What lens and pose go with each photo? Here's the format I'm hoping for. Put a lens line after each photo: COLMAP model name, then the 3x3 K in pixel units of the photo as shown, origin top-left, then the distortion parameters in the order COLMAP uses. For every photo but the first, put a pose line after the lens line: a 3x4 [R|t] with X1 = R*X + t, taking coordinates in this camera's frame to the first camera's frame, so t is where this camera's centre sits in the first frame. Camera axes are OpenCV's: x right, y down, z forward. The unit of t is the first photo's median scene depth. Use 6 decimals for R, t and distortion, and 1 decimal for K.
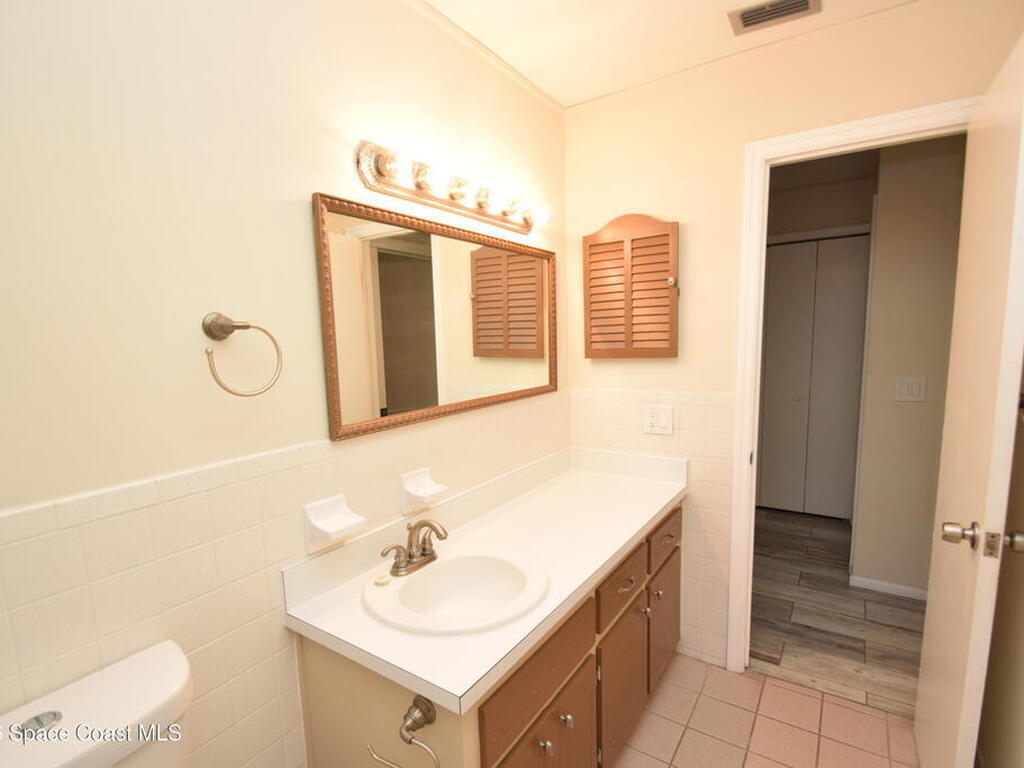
lens RADIAL K [[500.4, 0, 502.3], [0, 500.4, 405.3], [0, 0, 1]] dist [0.011379, -0.017983]
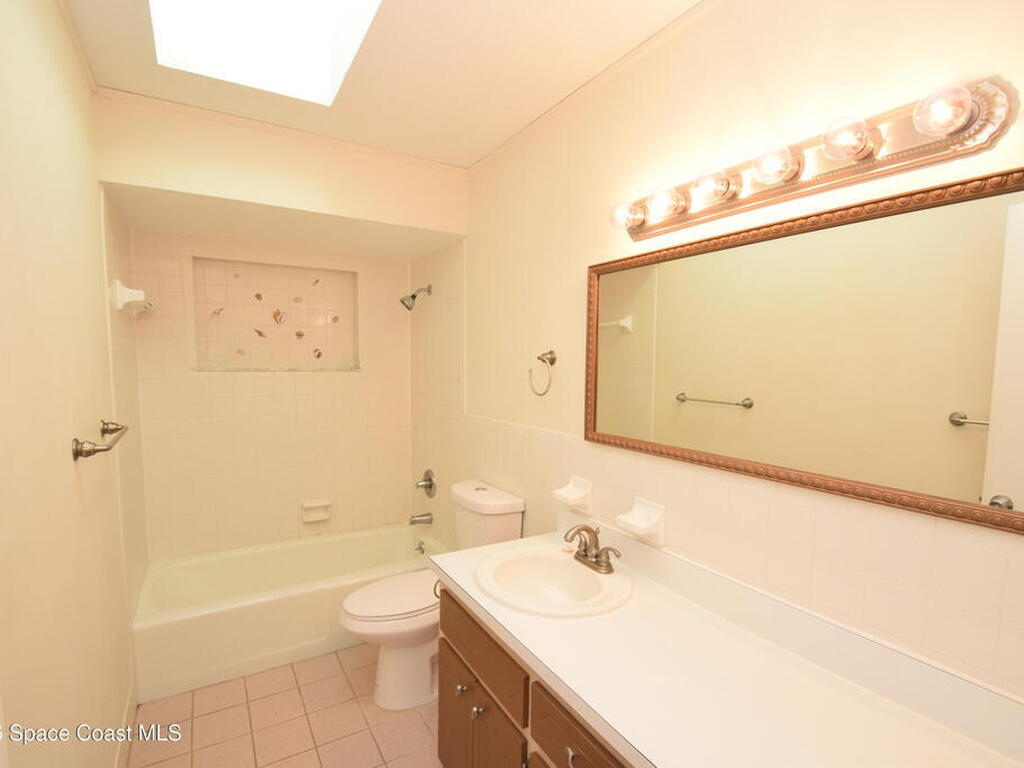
lens RADIAL K [[500.4, 0, 502.3], [0, 500.4, 405.3], [0, 0, 1]] dist [0.011379, -0.017983]
pose [[-0.422394, 0.106250, -0.900163, 0.986230], [-0.119673, 0.977875, 0.171578, -0.229131], [0.898477, 0.180199, -0.400333, 1.301052]]
